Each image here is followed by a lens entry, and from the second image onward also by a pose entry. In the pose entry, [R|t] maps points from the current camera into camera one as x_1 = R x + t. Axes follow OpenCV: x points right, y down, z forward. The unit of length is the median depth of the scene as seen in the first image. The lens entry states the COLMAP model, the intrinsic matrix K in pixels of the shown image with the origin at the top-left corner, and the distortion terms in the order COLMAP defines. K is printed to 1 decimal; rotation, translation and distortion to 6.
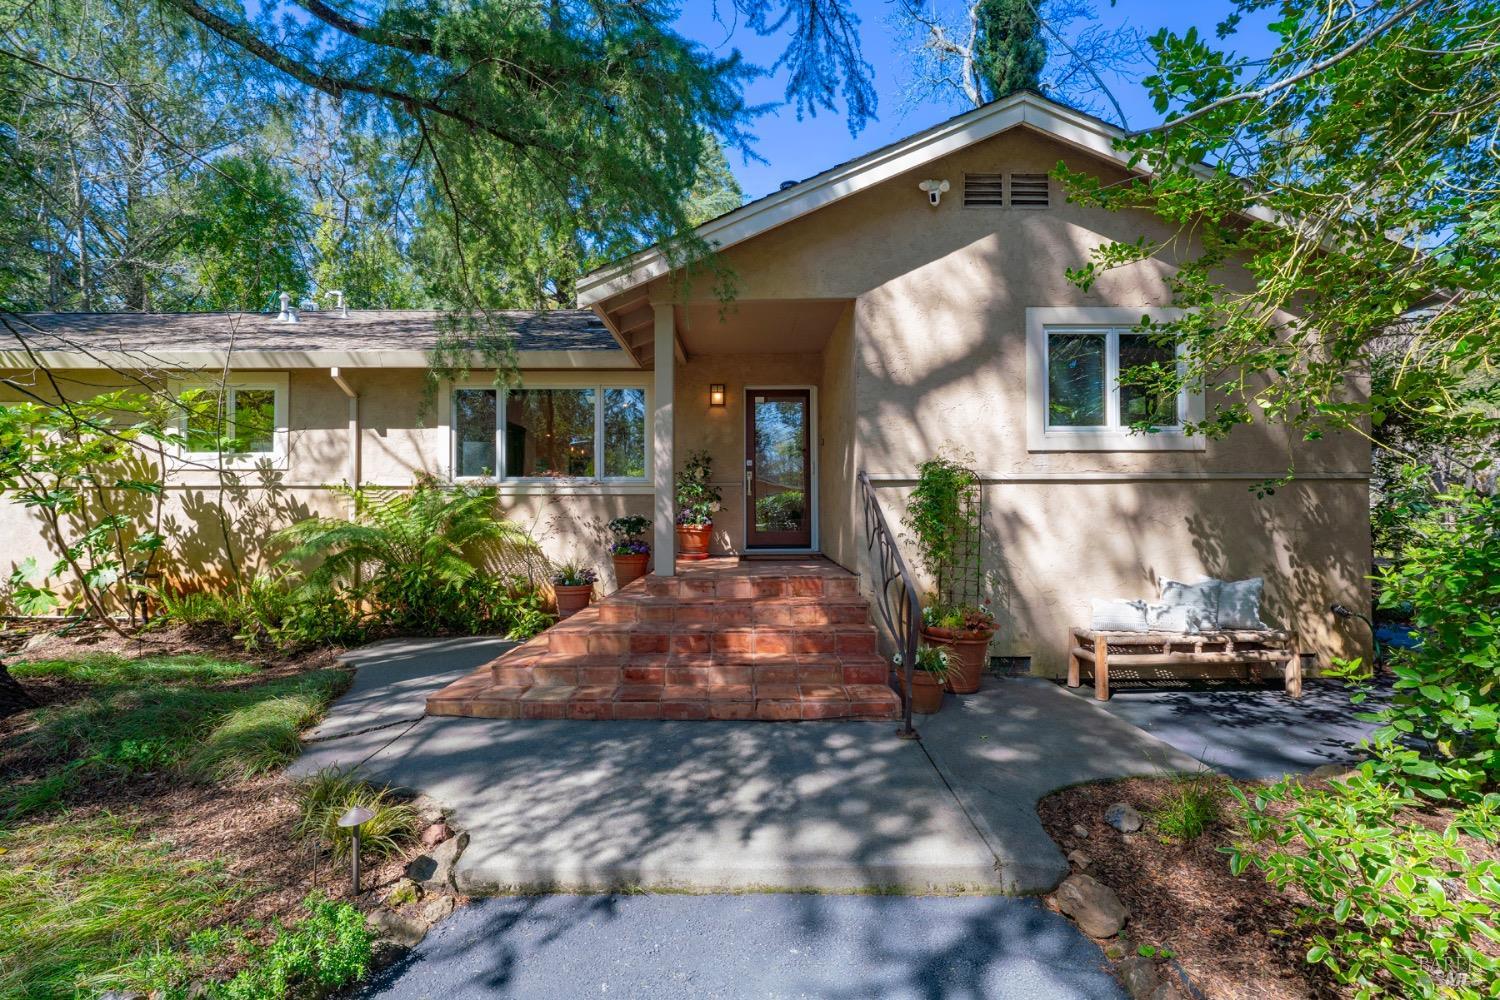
lens RADIAL K [[643.2, 0, 750.0], [0, 643.2, 500.0], [0, 0, 1]] dist [-0.004461, -0.000284]
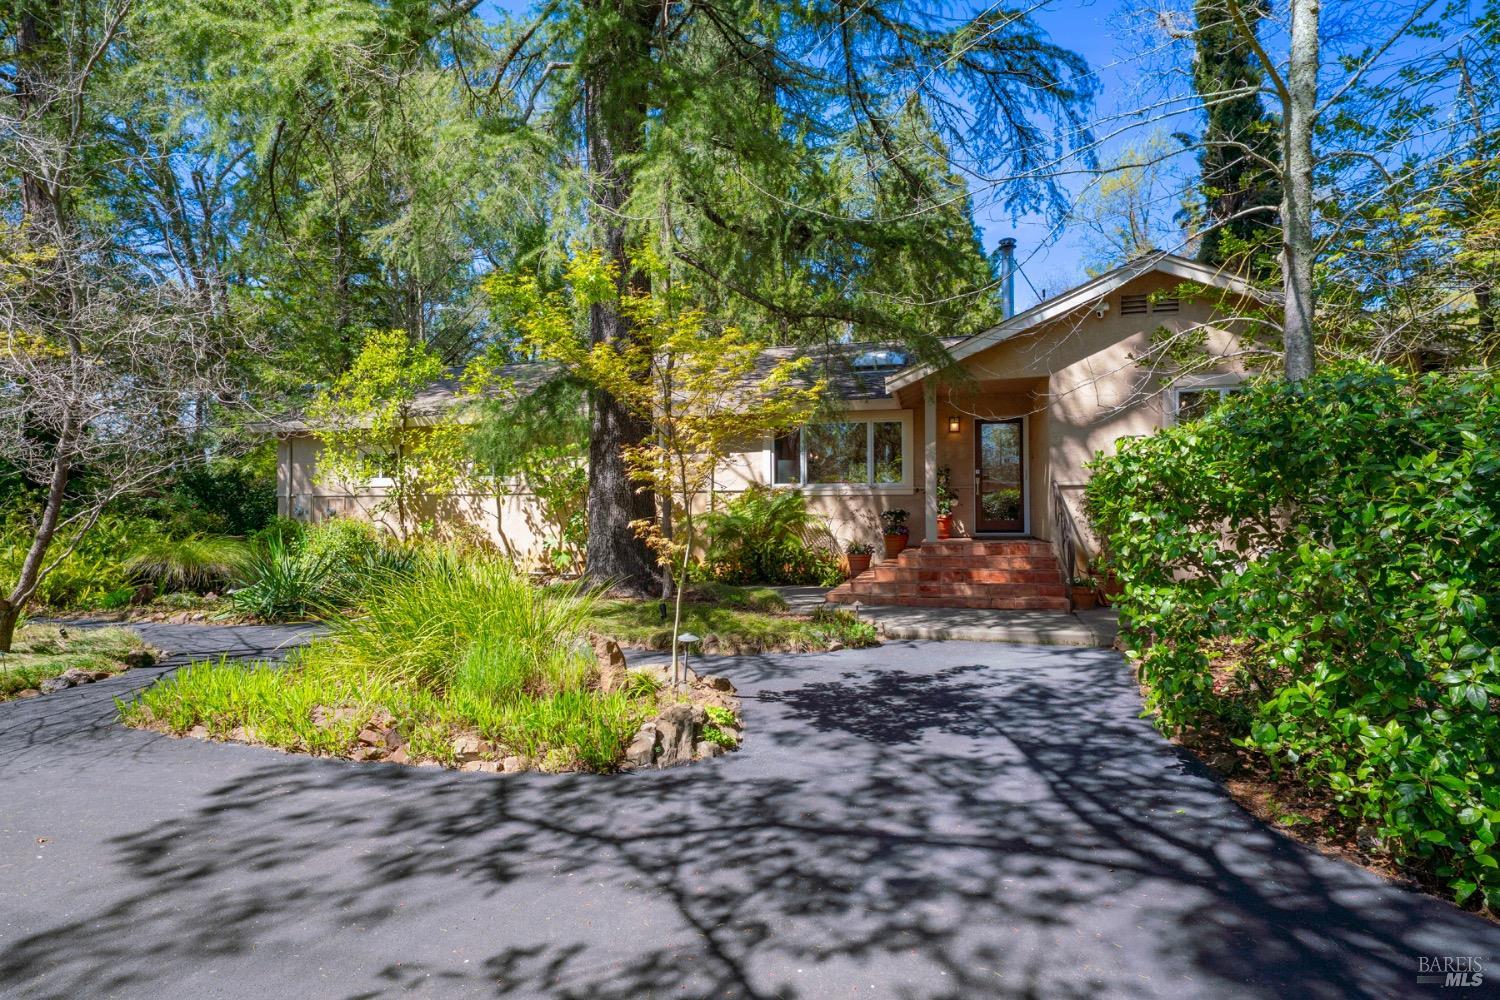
lens RADIAL K [[814.3, 0, 750.0], [0, 814.3, 500.0], [0, 0, 1]] dist [0.017919, 0.000355]
pose [[0.969680, -0.005635, -0.244313, -0.049796], [0.005548, 0.999984, -0.001043, 0.003466], [0.244315, -0.000344, 0.969696, -0.880304]]
